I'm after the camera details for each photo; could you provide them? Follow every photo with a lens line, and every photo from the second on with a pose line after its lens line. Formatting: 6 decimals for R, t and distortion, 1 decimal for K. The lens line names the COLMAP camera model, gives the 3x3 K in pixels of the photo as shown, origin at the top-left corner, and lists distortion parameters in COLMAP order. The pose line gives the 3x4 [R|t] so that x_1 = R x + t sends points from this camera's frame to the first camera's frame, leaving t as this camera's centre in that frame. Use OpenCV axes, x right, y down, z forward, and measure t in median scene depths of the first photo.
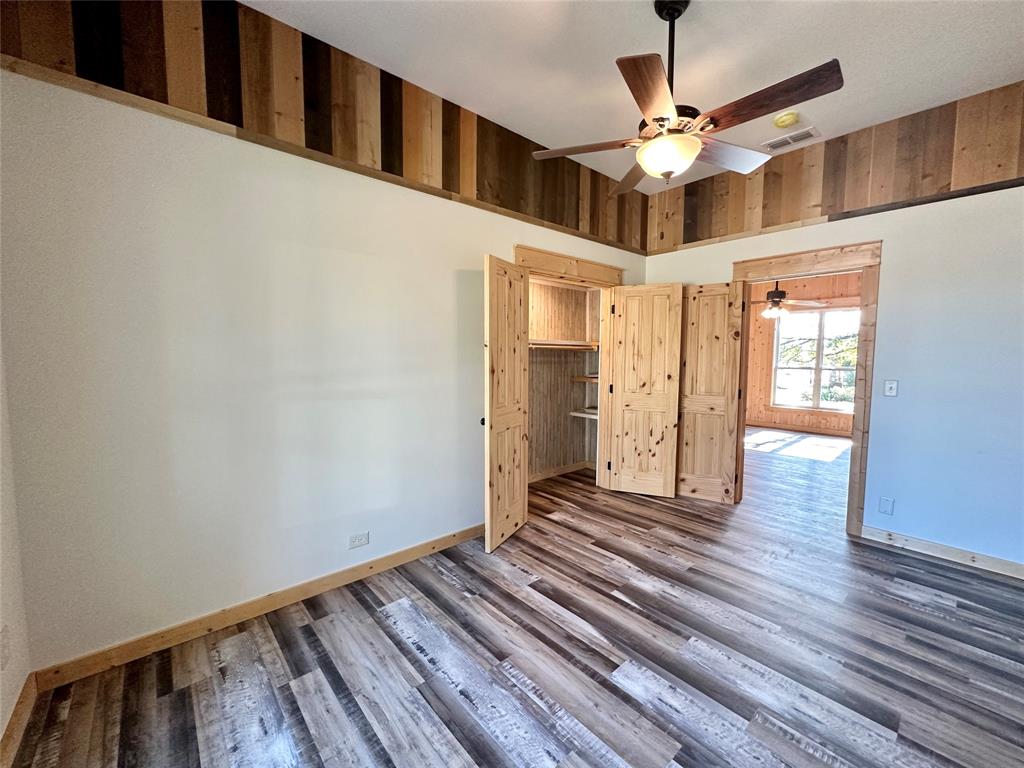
lens RADIAL K [[409.2, 0, 513.5], [0, 409.2, 384.3], [0, 0, 1]] dist [-0.001274, -0.000146]
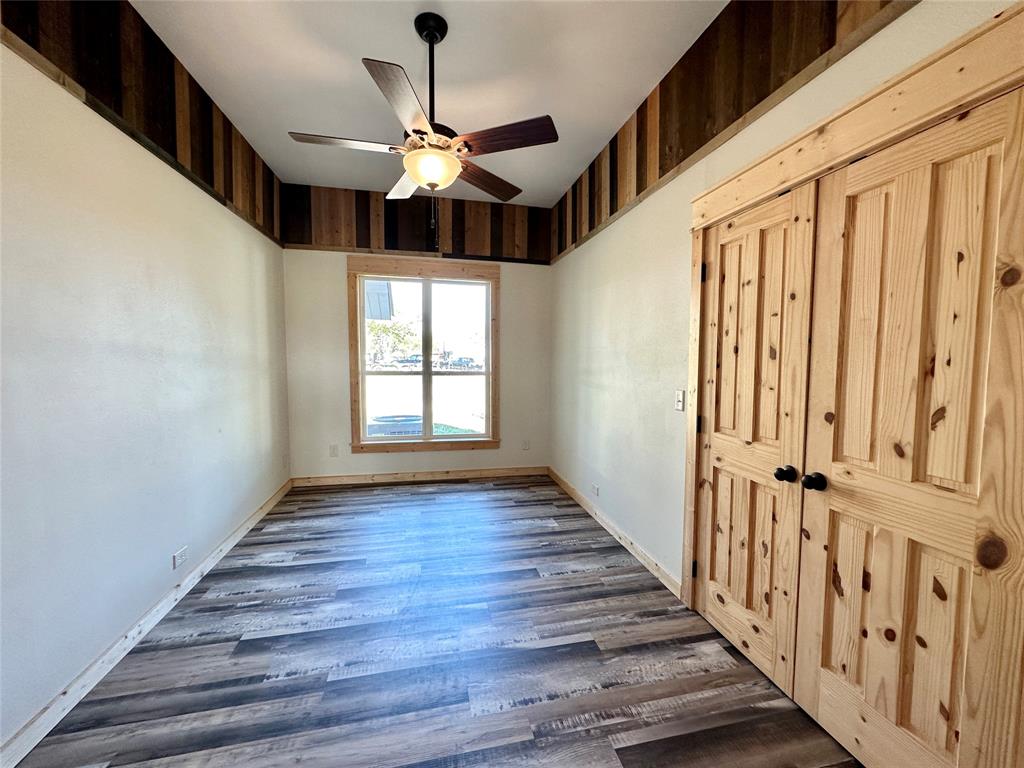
lens RADIAL K [[409.2, 0, 513.5], [0, 409.2, 384.3], [0, 0, 1]] dist [-0.001274, -0.000146]
pose [[-0.482688, 0.050898, -0.874312, 0.974857], [-0.072125, 0.992608, 0.097604, -0.097454], [0.872818, 0.110172, -0.475449, 1.385193]]
